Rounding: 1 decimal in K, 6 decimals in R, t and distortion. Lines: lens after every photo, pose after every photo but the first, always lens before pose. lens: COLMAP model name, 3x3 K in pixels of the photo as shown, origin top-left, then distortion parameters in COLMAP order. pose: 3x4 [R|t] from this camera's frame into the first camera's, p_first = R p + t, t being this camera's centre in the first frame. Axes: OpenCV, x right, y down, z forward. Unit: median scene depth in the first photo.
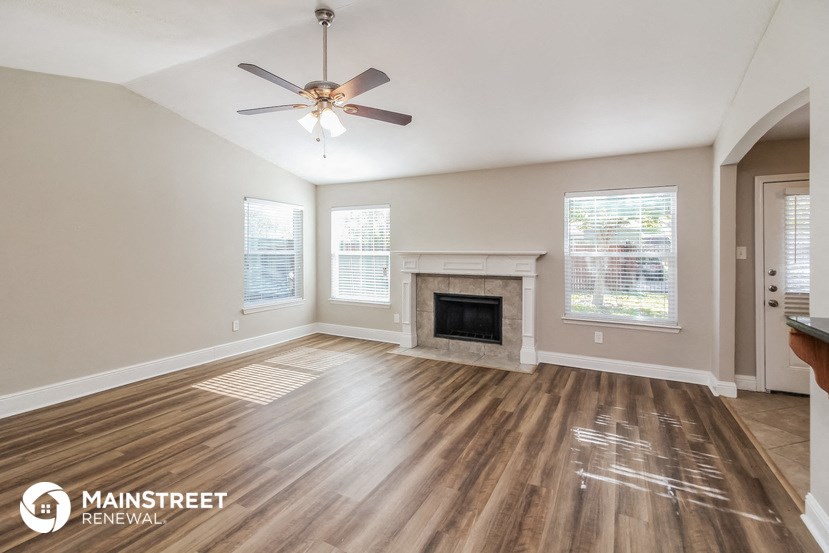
lens RADIAL K [[391.4, 0, 409.5], [0, 391.4, 251.0], [0, 0, 1]] dist [0.020991, -0.000631]
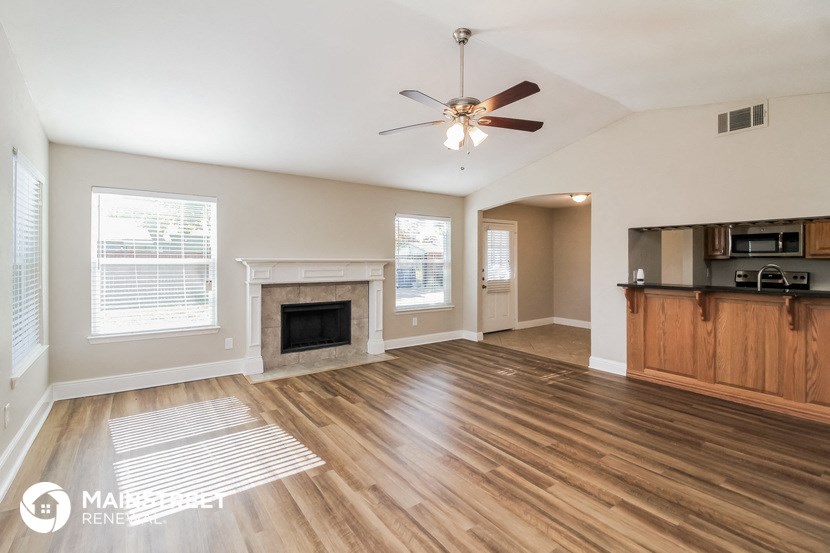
lens RADIAL K [[391.9, 0, 413.4], [0, 391.9, 259.5], [0, 0, 1]] dist [0.020991, -0.000631]
pose [[0.439592, -0.000896, 0.898197, -0.654591], [-0.002482, 0.999994, 0.002213, -0.000610], [-0.898194, -0.003202, 0.439588, 0.350846]]
